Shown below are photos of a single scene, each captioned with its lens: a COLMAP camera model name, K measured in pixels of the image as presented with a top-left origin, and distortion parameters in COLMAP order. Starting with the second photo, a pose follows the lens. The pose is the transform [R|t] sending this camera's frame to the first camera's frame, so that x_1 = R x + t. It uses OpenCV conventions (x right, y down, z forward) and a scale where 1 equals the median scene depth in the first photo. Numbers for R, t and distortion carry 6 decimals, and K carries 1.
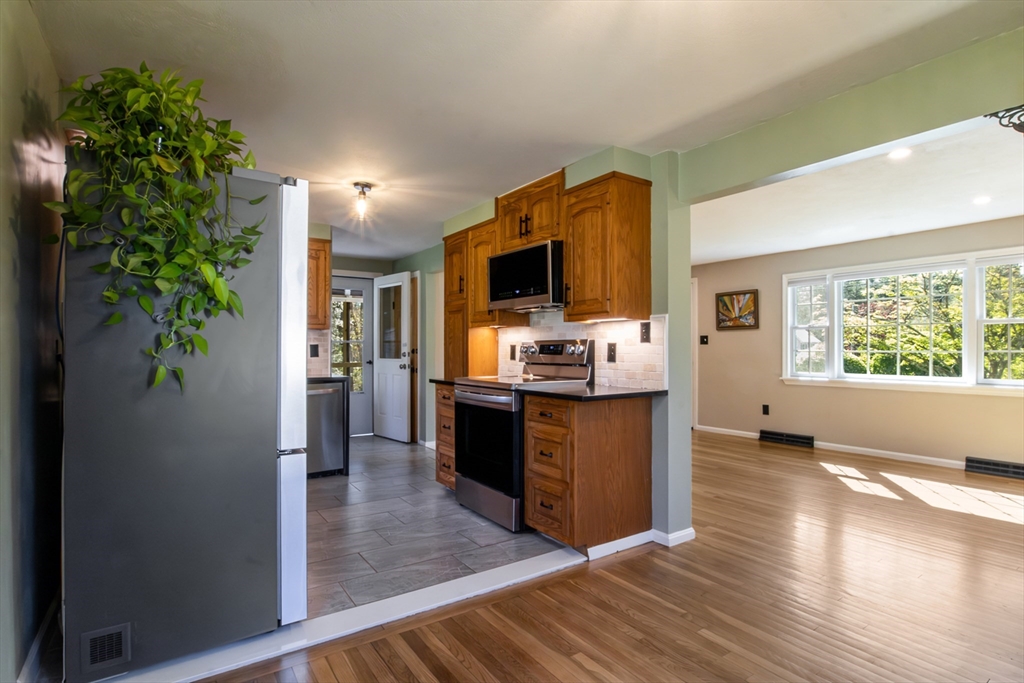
lens RADIAL K [[526.3, 0, 512.0], [0, 526.3, 341.5], [0, 0, 1]] dist [0.000631, -0.000122]
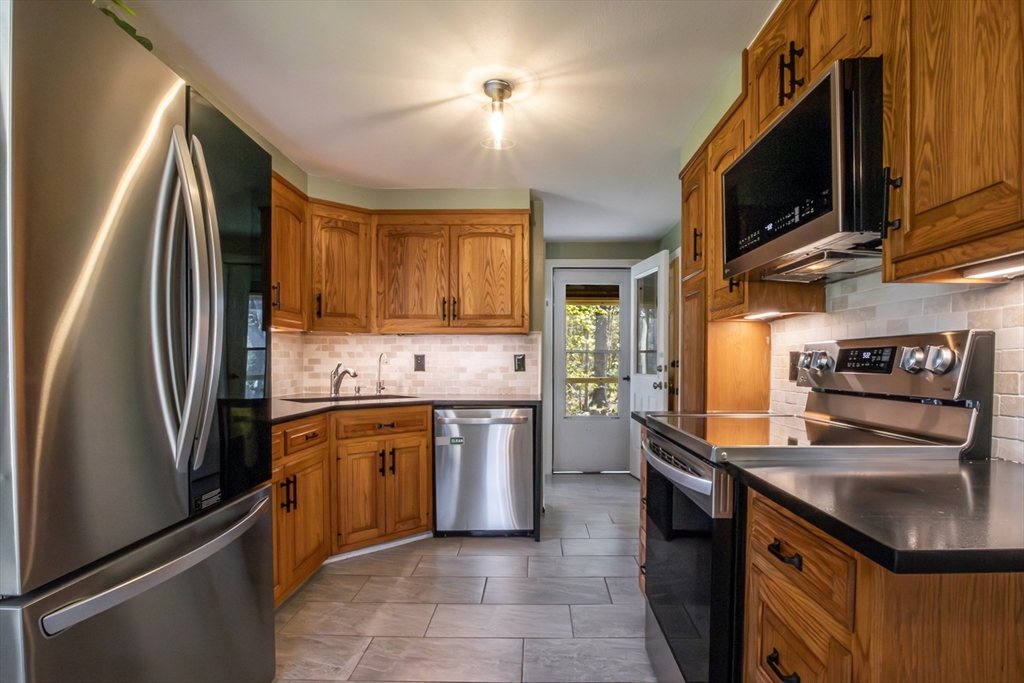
lens RADIAL K [[527.0, 0, 541.4], [0, 527.0, 372.4], [0, 0, 1]] dist [-0.014397, 0.000000]
pose [[0.828954, 0.010916, -0.559210, 0.096341], [0.008025, 0.999474, 0.031406, 0.010243], [0.559259, -0.030522, 0.828431, 0.519240]]
